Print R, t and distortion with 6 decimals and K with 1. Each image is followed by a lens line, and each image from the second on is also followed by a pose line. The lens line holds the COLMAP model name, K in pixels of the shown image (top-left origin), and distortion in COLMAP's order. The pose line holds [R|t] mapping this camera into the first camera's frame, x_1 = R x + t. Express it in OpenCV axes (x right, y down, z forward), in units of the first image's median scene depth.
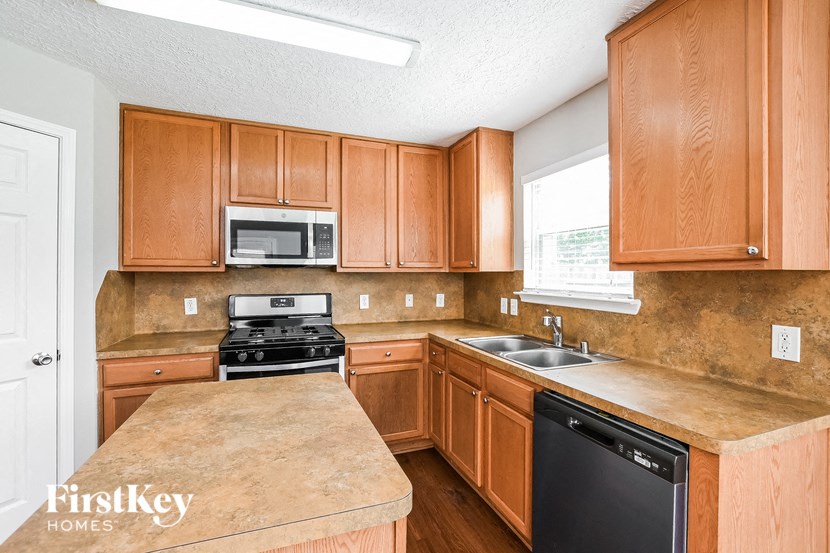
lens RADIAL K [[374.7, 0, 419.8], [0, 374.7, 273.2], [0, 0, 1]] dist [-0.021164, 0.000282]
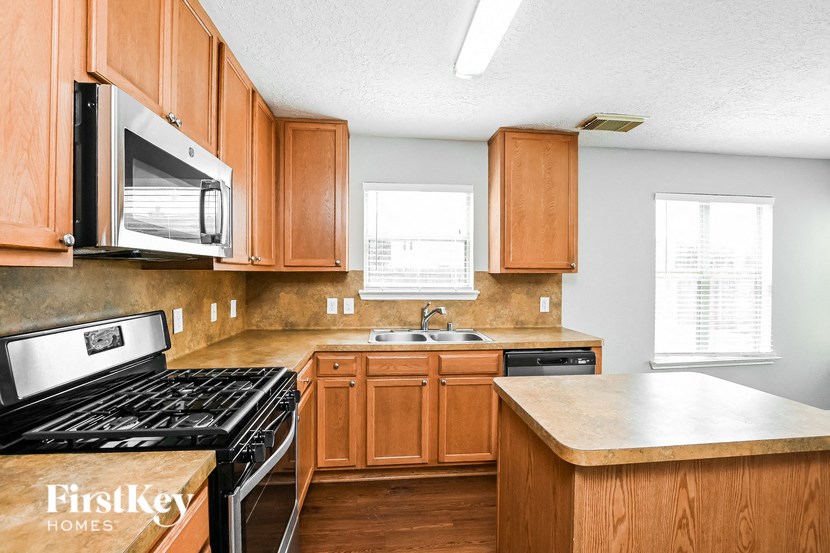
lens RADIAL K [[374.7, 0, 419.8], [0, 374.7, 276.2], [0, 0, 1]] dist [-0.021164, 0.000282]
pose [[0.253459, -0.004840, 0.967334, -0.973463], [-0.005727, 0.999962, 0.006504, 0.000699], [-0.967329, -0.007188, 0.253422, 0.769661]]
